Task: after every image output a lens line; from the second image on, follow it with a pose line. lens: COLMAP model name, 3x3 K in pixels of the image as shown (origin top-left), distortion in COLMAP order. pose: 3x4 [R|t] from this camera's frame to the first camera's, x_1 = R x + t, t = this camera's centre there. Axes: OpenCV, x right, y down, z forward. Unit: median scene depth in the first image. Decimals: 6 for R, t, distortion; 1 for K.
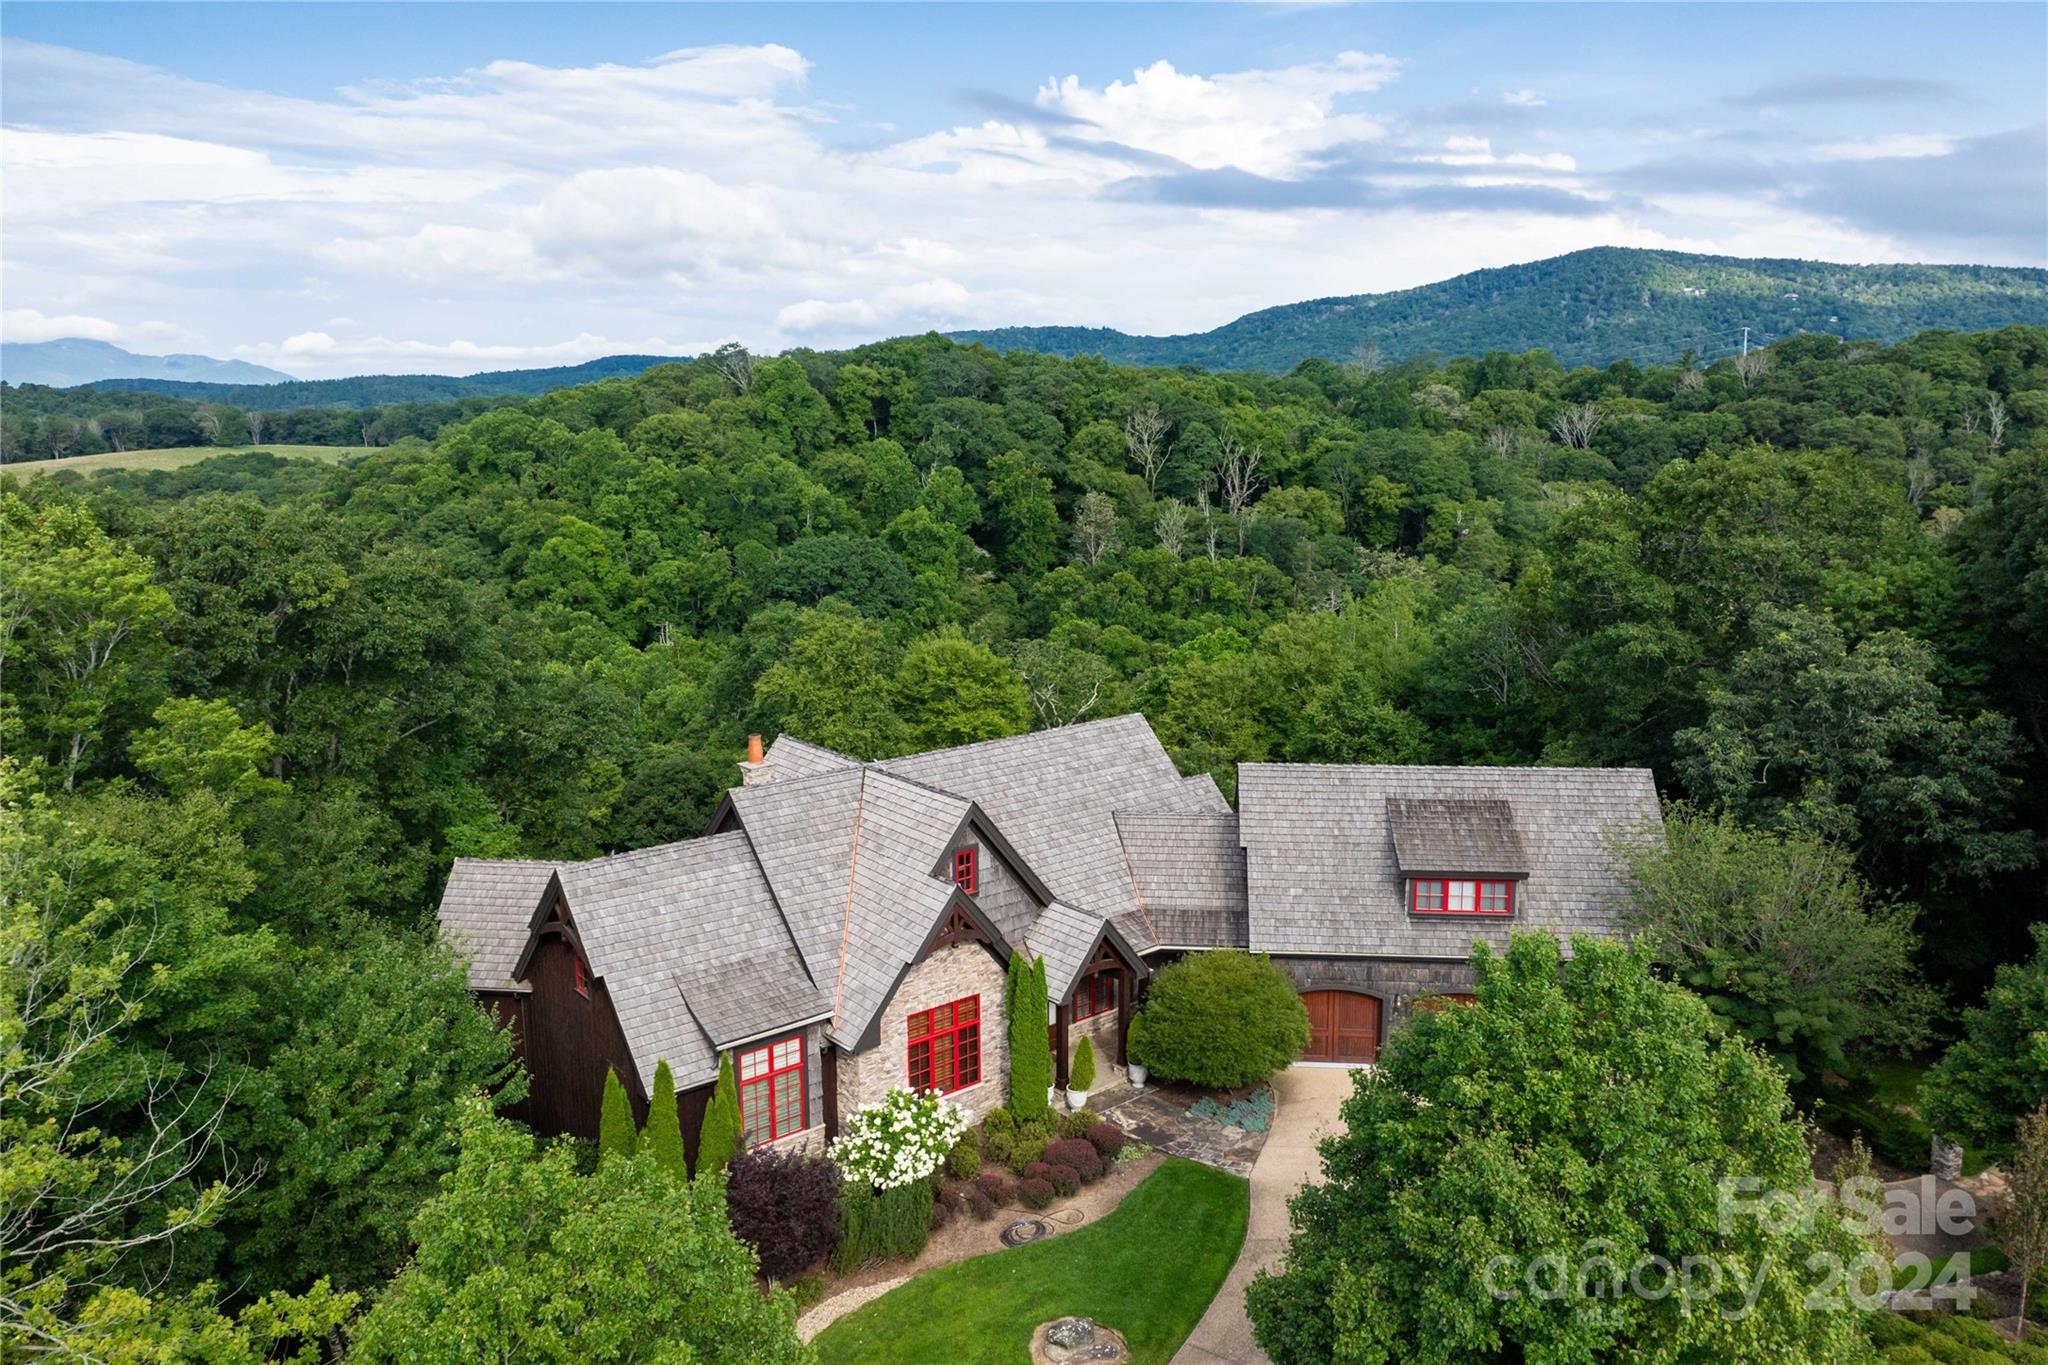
lens RADIAL K [[1461.0, 0, 1023.0], [0, 1461.0, 617.3], [0, 0, 1]] dist [-0.034747, -0.002088]
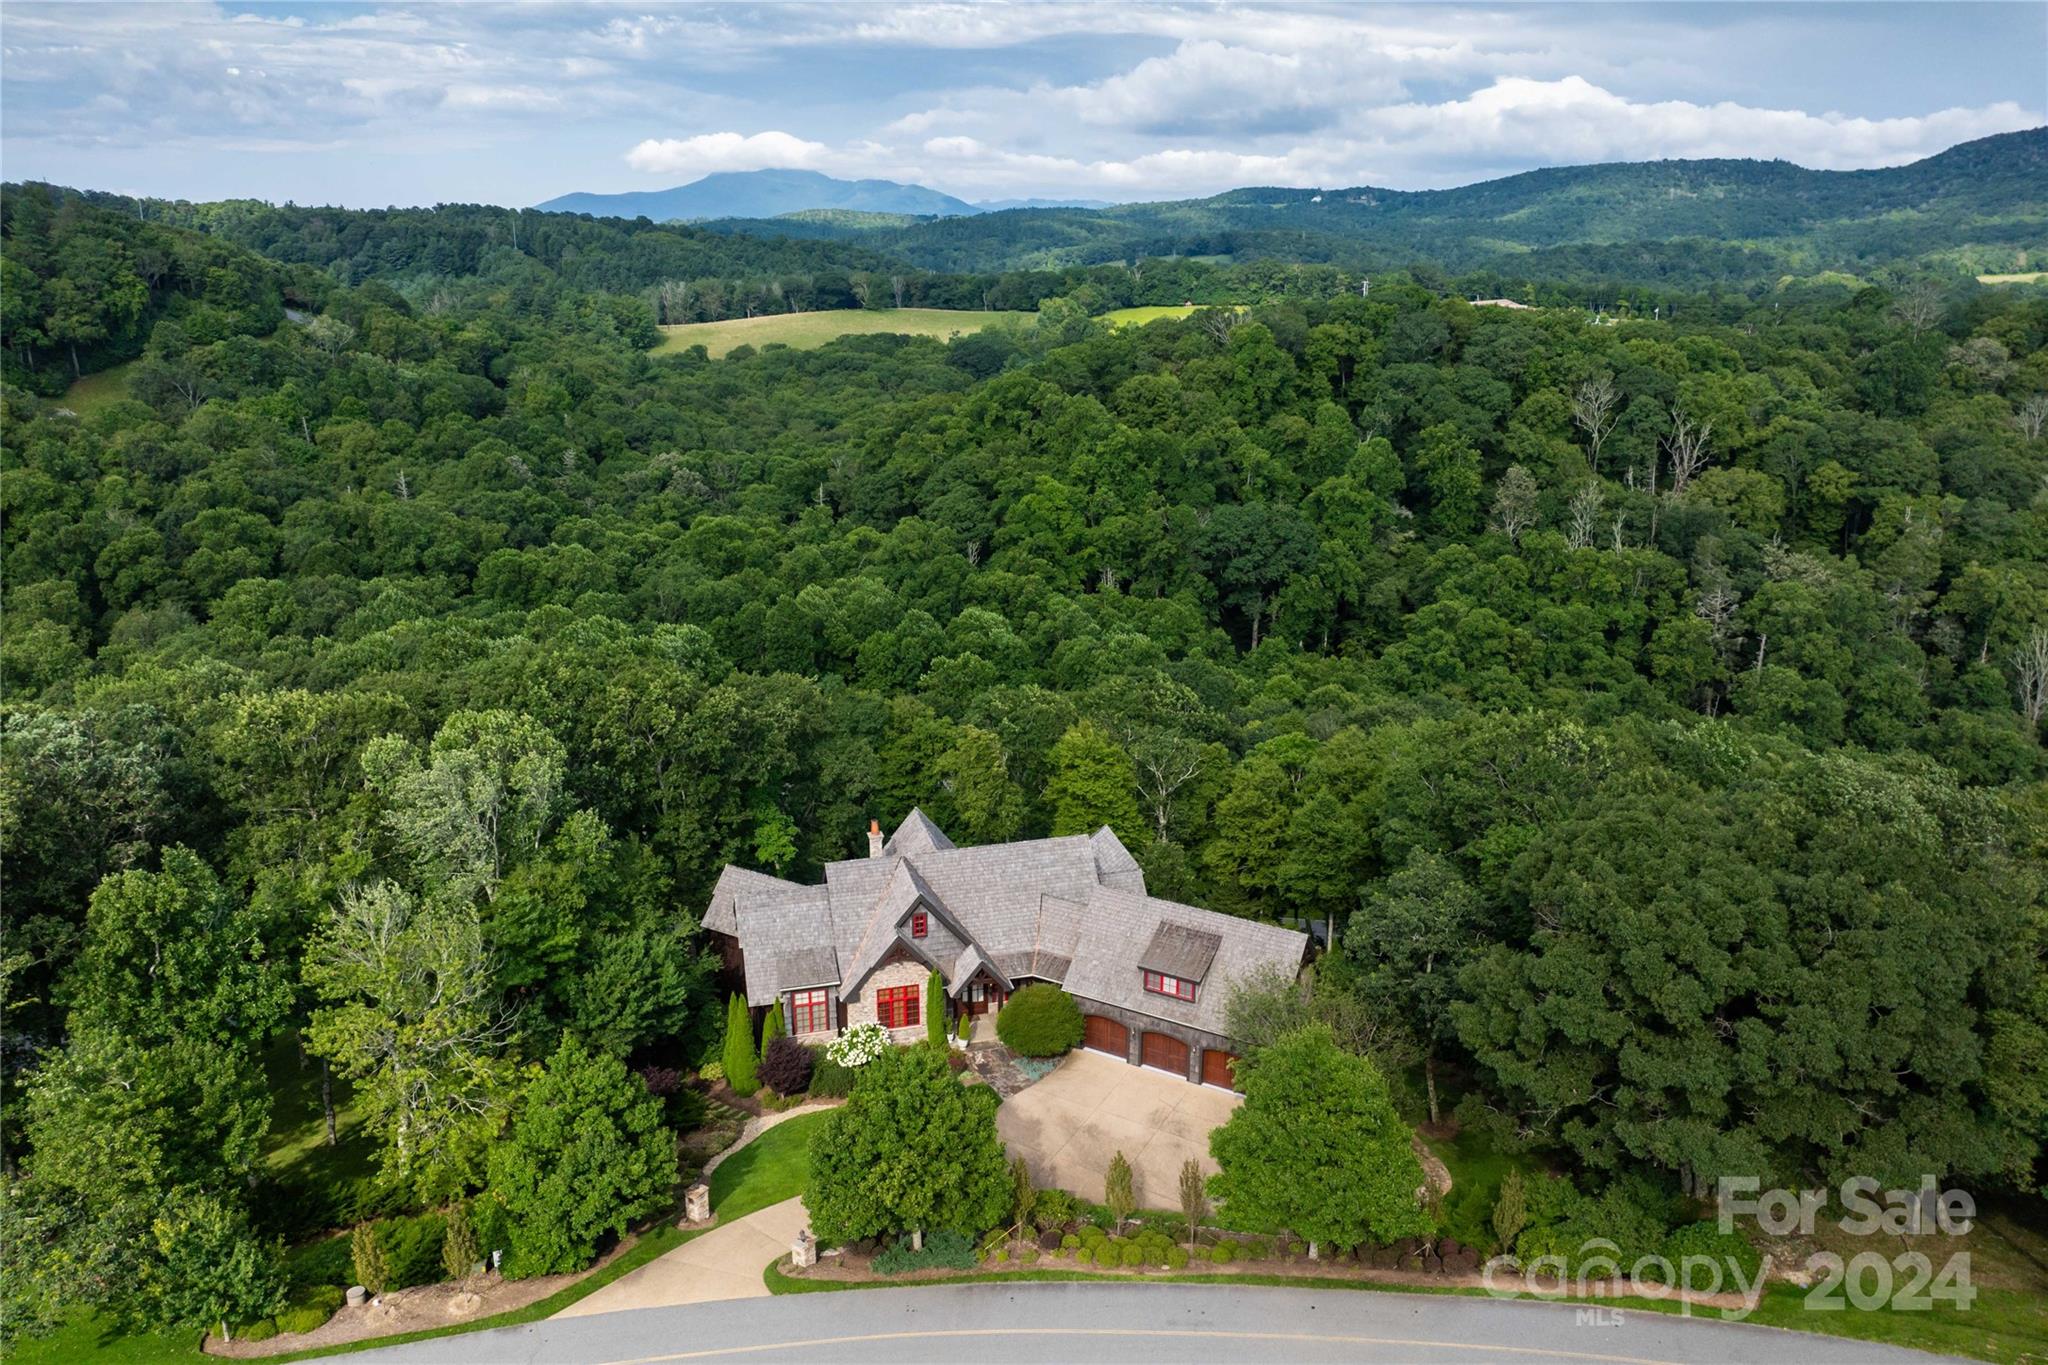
lens RADIAL K [[1415.5, 0, 1024.0], [0, 1415.5, 682.5], [0, 0, 1]] dist [-0.030162, -0.004444]
pose [[0.914416, 0.126392, -0.384537, 0.150429], [-0.063198, 0.982929, 0.172793, -0.094440], [0.399812, -0.133703, 0.906793, -0.127156]]
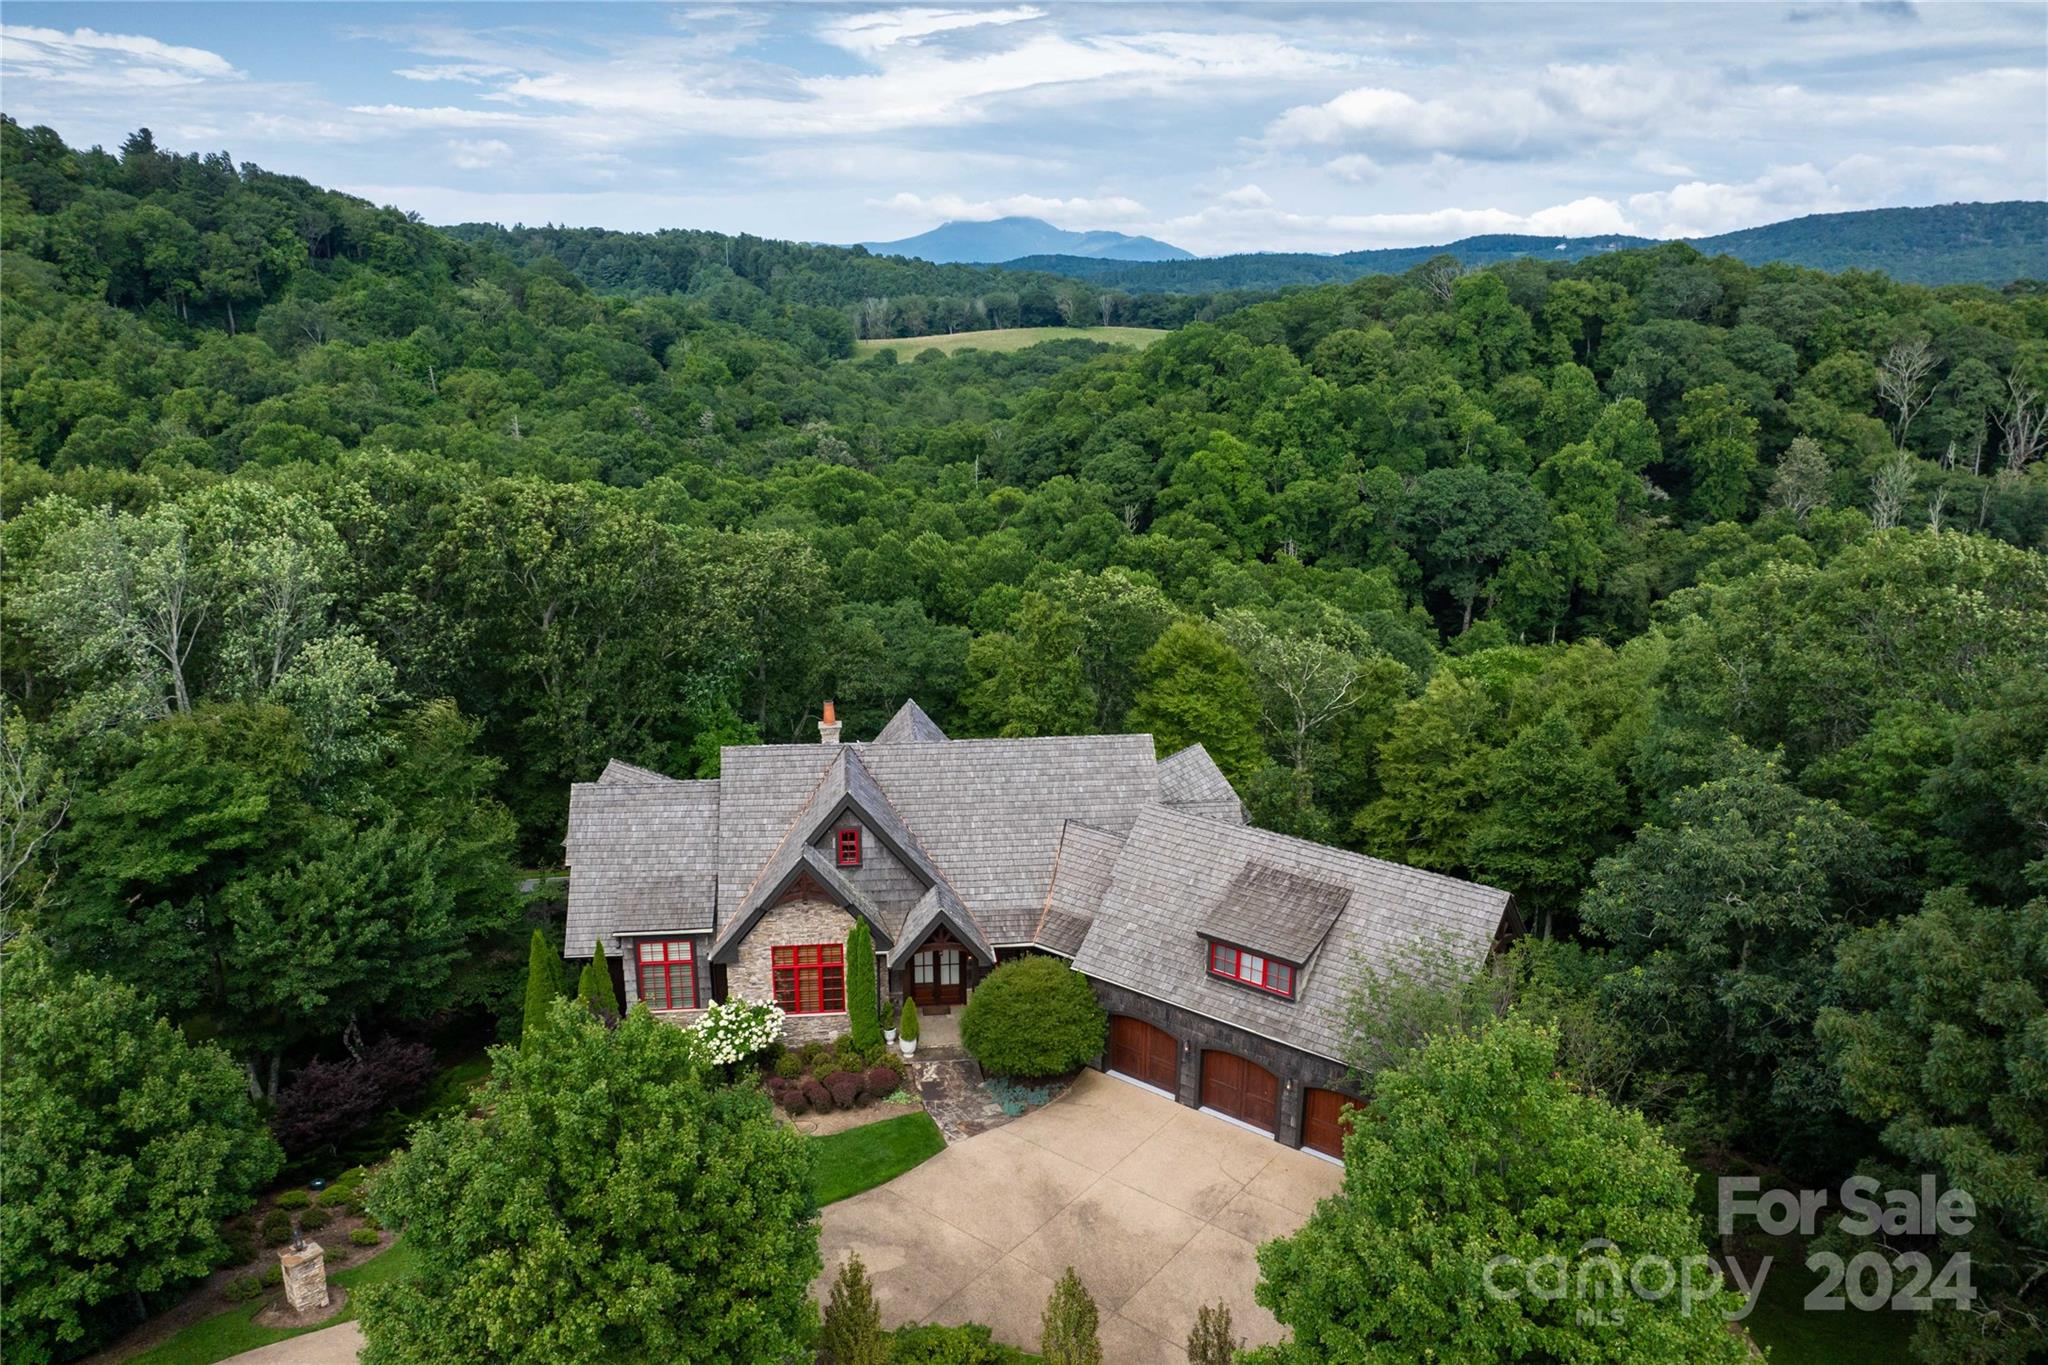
lens RADIAL K [[1430.2, 0, 1022.4], [0, 1430.2, 744.3], [0, 0, 1]] dist [-0.044279, 0.001416]
pose [[0.843006, 0.173077, -0.509298, 0.127264], [-0.085773, 0.977958, 0.190371, -0.028392], [0.531021, -0.116800, 0.839270, 0.014158]]
